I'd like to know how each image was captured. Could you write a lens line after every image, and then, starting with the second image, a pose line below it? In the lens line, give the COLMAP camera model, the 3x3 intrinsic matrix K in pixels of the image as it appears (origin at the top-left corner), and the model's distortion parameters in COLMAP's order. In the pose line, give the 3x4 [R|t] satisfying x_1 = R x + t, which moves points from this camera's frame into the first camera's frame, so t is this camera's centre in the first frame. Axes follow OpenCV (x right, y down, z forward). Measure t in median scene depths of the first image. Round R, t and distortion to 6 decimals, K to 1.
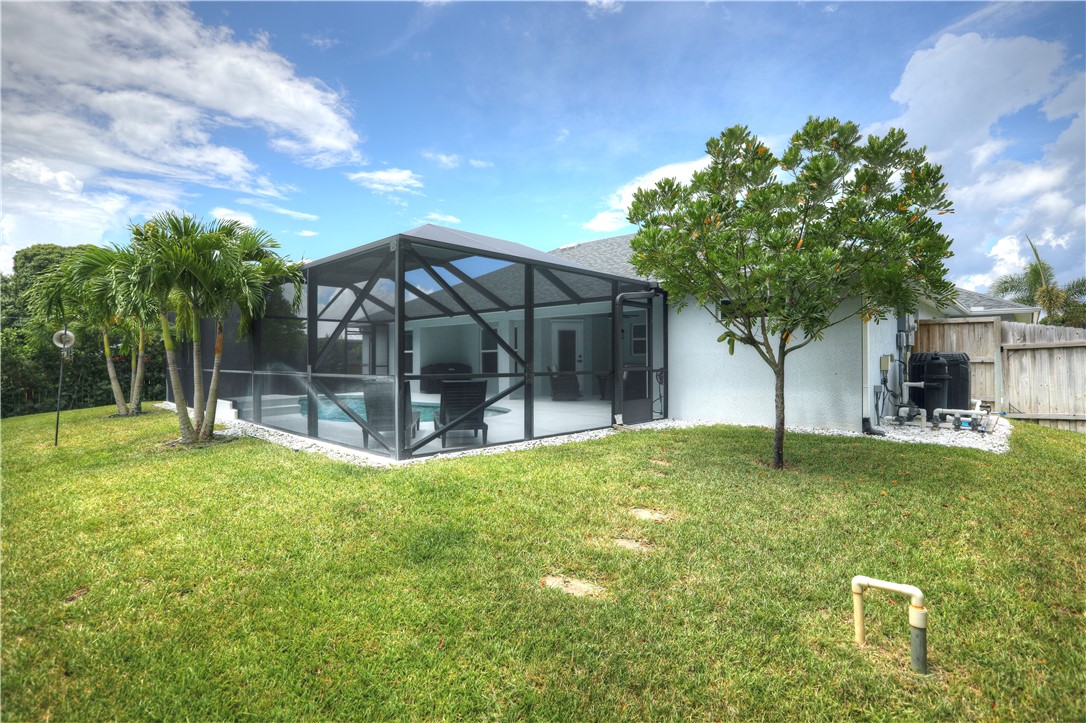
lens RADIAL K [[523.5, 0, 545.4], [0, 523.5, 361.9], [0, 0, 1]] dist [0.000262, 0.000019]
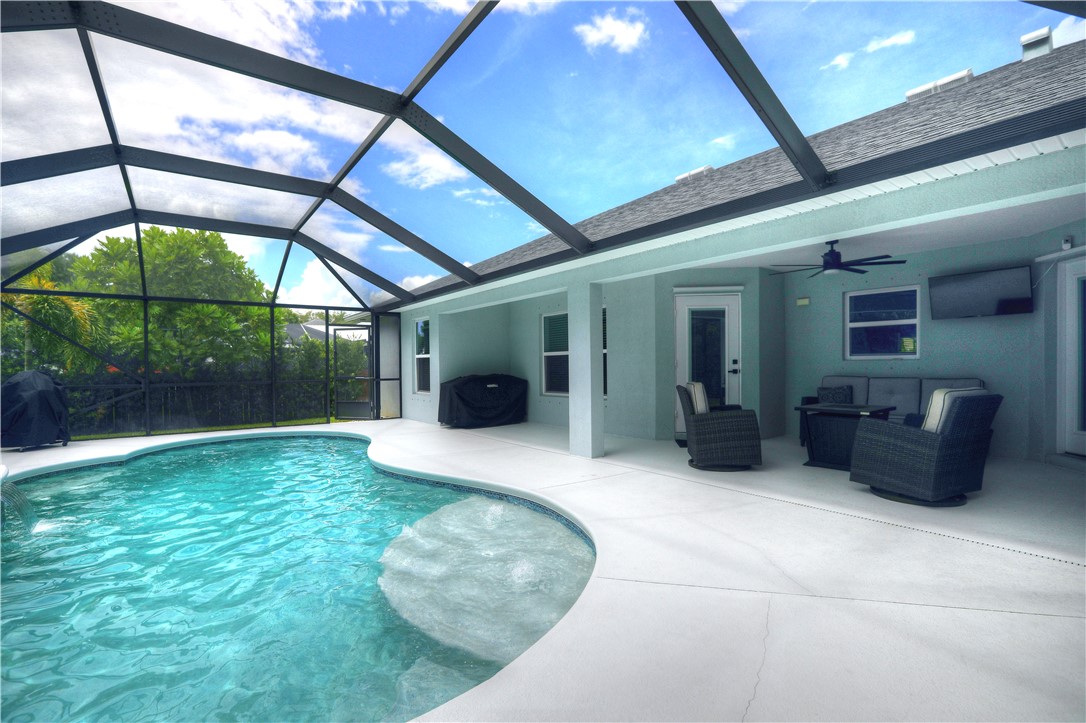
lens RADIAL K [[494.3, 0, 542.7], [0, 494.3, 367.5], [0, 0, 1]] dist [-0.026798, 0.003046]
pose [[0.983278, -0.009278, -0.181876, -0.027181], [0.012440, 0.999791, 0.016252, -0.014755], [0.181687, -0.018243, 0.983187, 0.492145]]
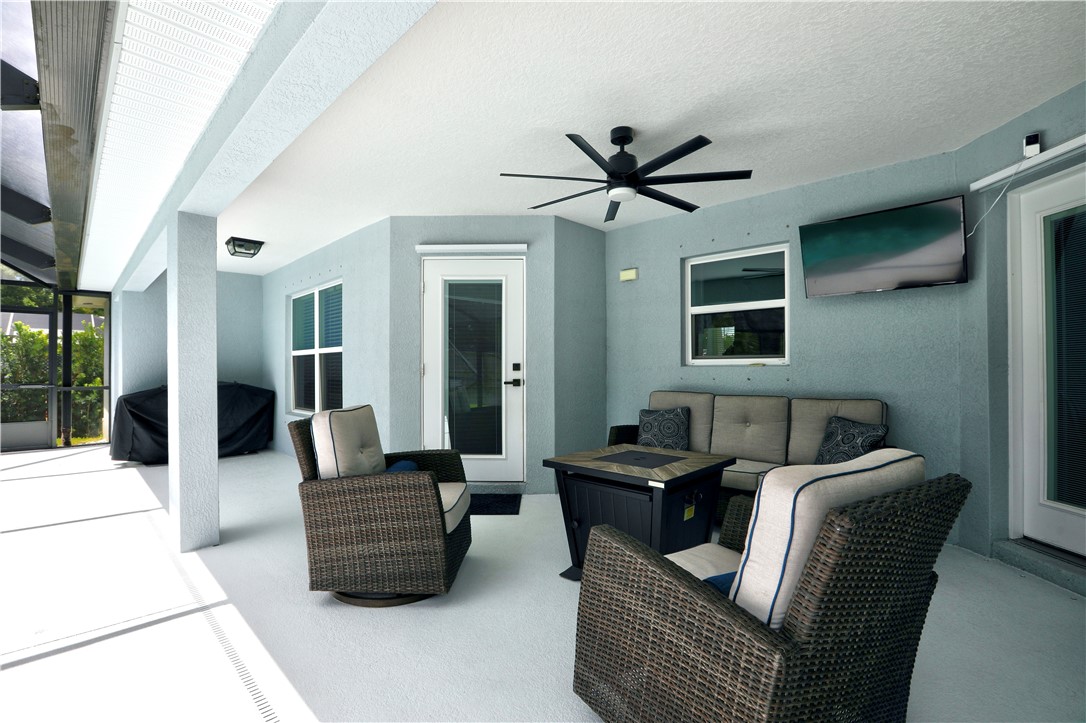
lens RADIAL K [[494.3, 0, 541.1], [0, 494.3, 360.9], [0, 0, 1]] dist [-0.026798, 0.003046]
pose [[0.999286, -0.003725, -0.037586, 0.088276], [0.003439, 0.999965, -0.007667, -0.011726], [0.037613, 0.007532, 0.999264, 0.689299]]
